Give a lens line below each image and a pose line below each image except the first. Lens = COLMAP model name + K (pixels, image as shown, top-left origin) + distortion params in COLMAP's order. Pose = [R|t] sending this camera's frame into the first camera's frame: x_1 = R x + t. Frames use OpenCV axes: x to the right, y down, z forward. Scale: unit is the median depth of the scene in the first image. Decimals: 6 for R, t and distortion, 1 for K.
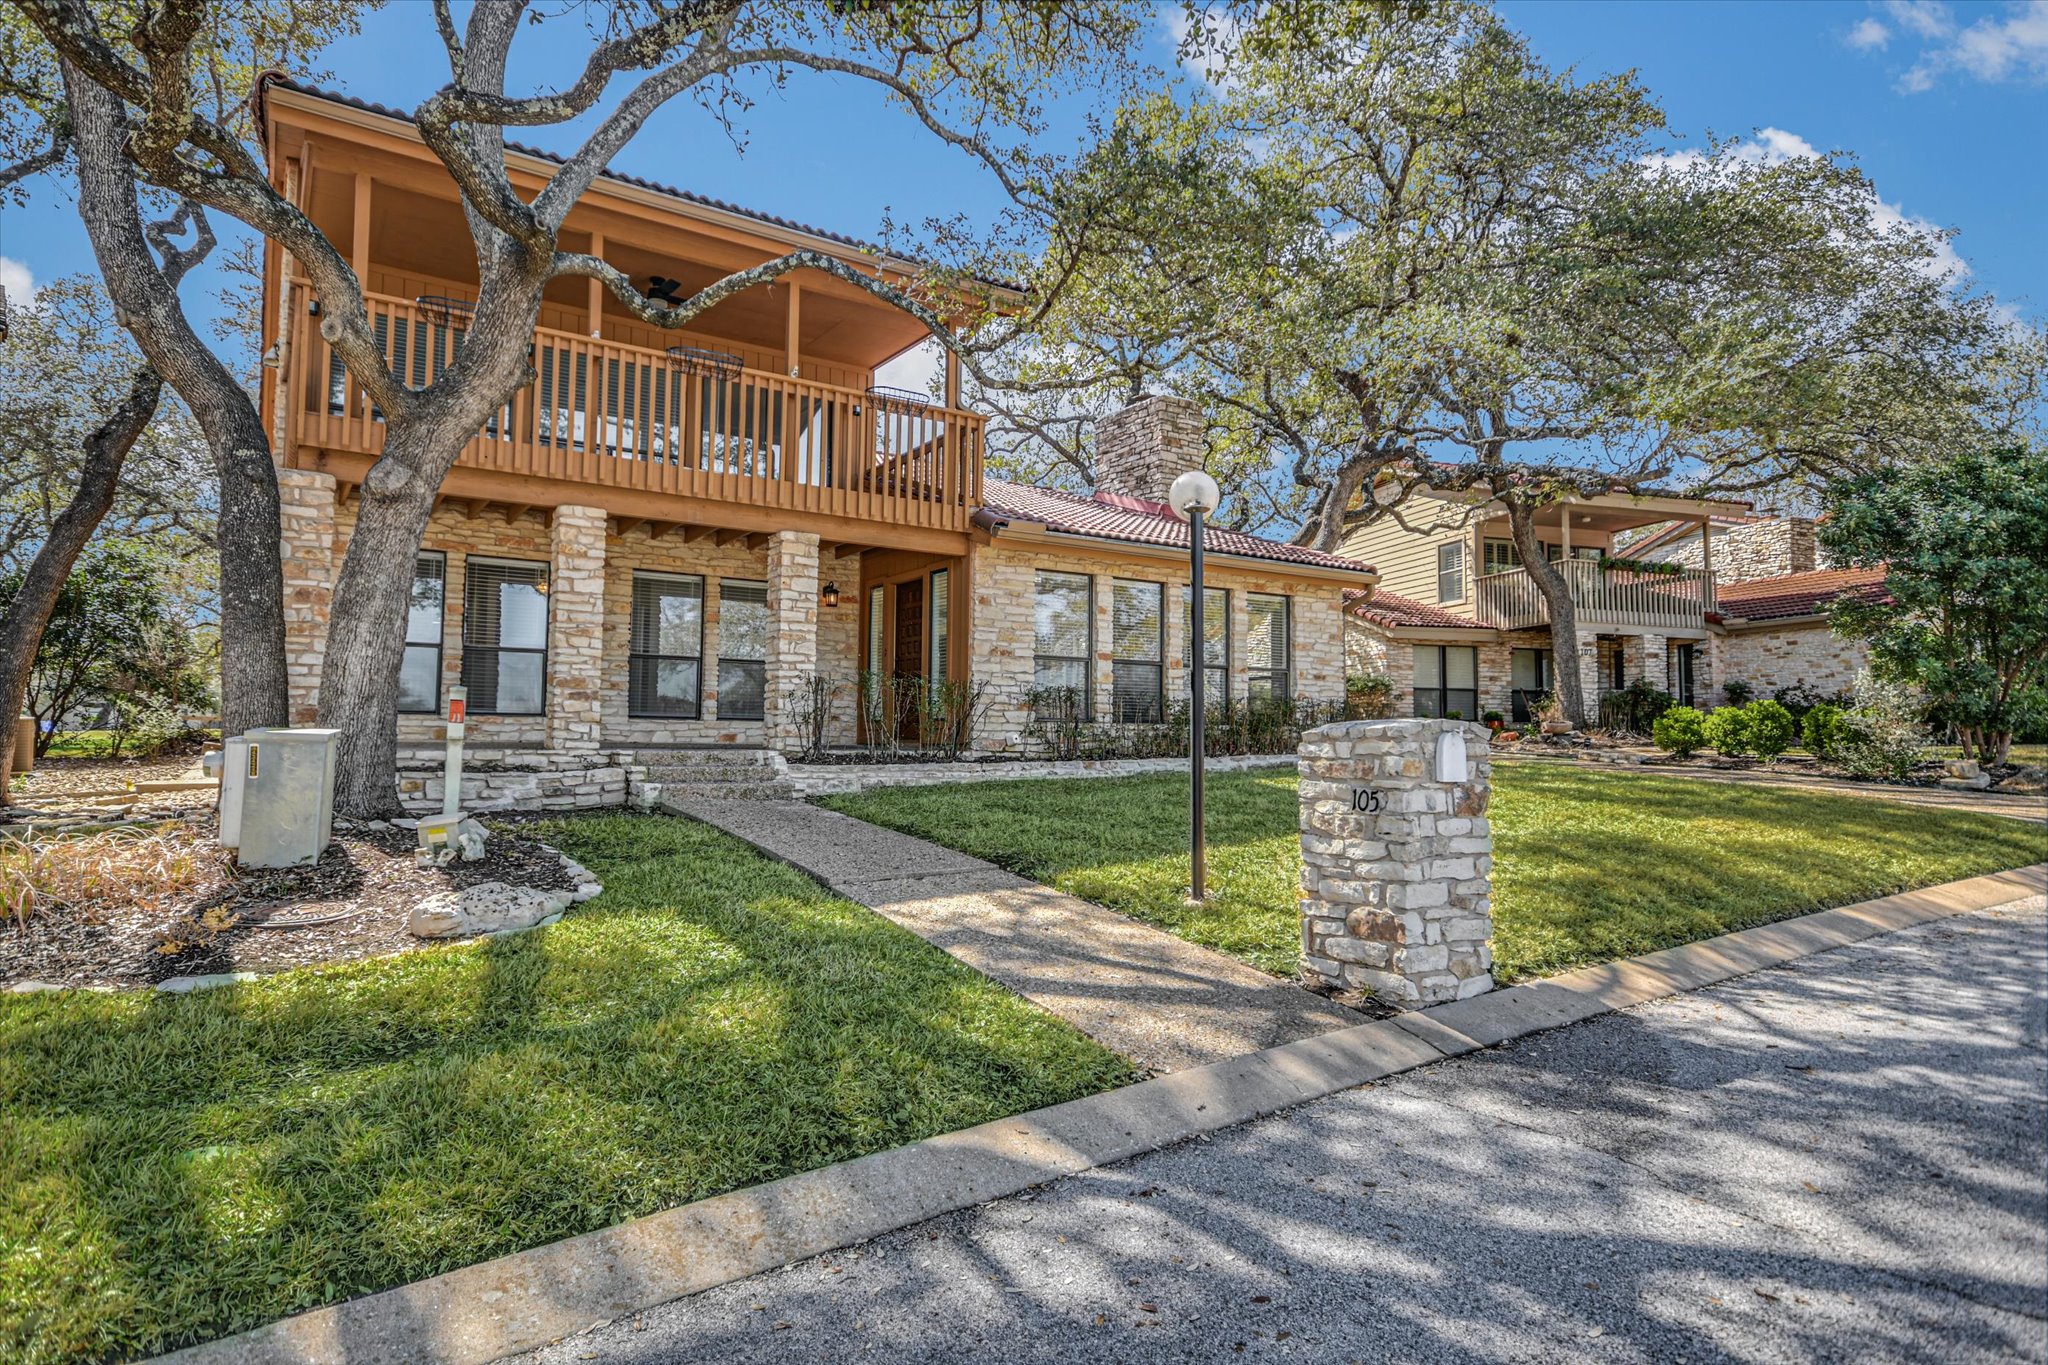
lens RADIAL K [[1046.6, 0, 997.2], [0, 1046.6, 675.5], [0, 0, 1]] dist [0.004113, 0.001525]
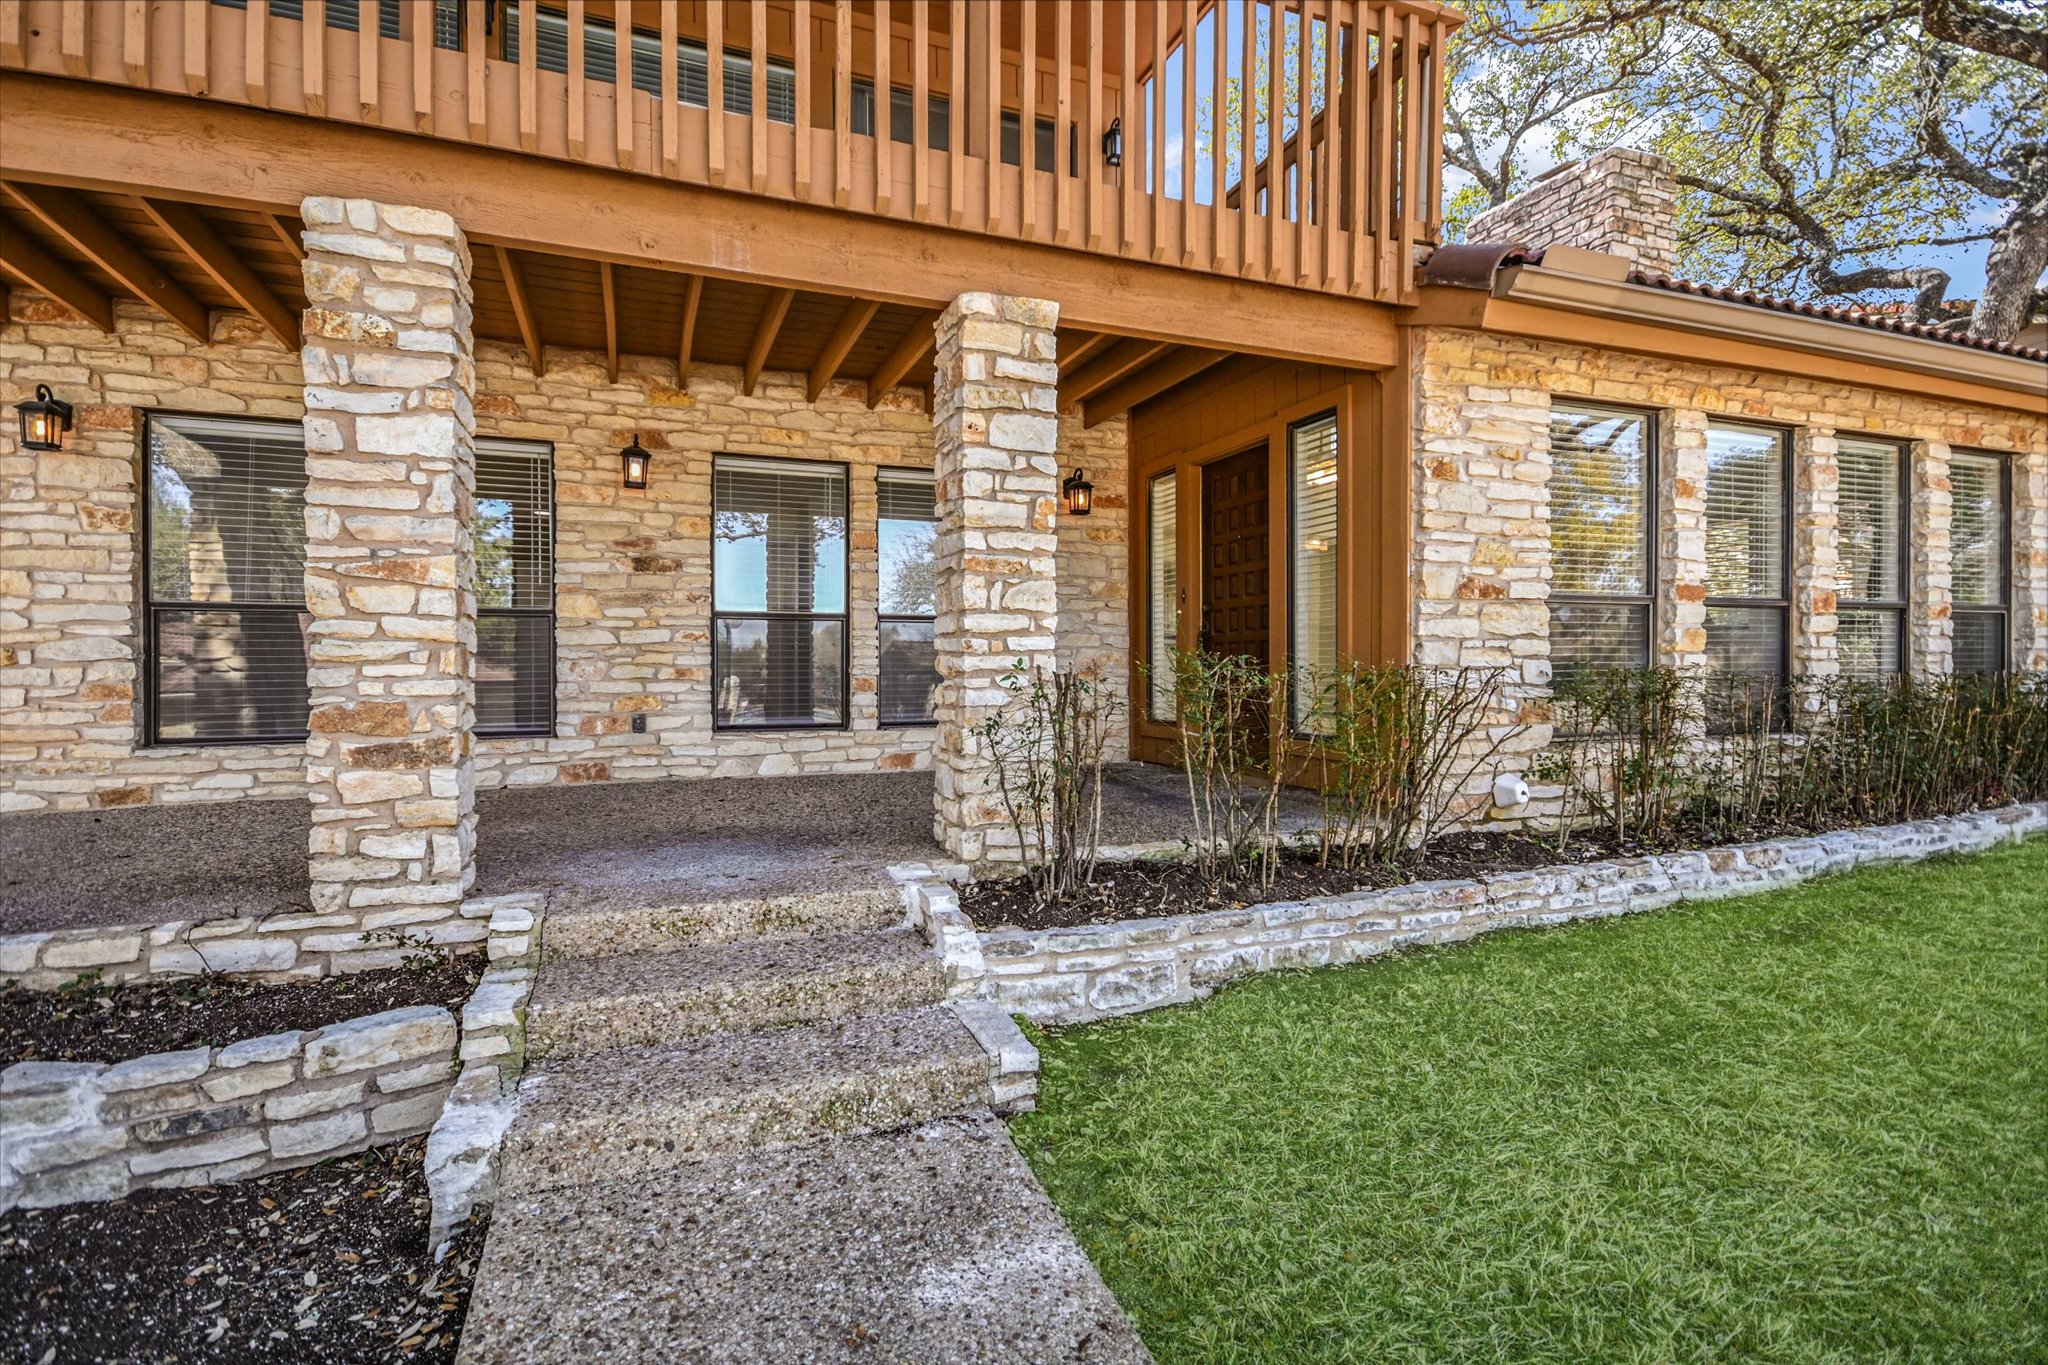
lens RADIAL K [[984.4, 0, 1022.5], [0, 984.4, 674.5], [0, 0, 1]] dist [0.002349, -0.007131]
pose [[0.979814, -0.011852, -0.199559, -0.112709], [0.024708, 0.997767, 0.062056, -0.019556], [0.198378, -0.065734, 0.977919, 0.637160]]
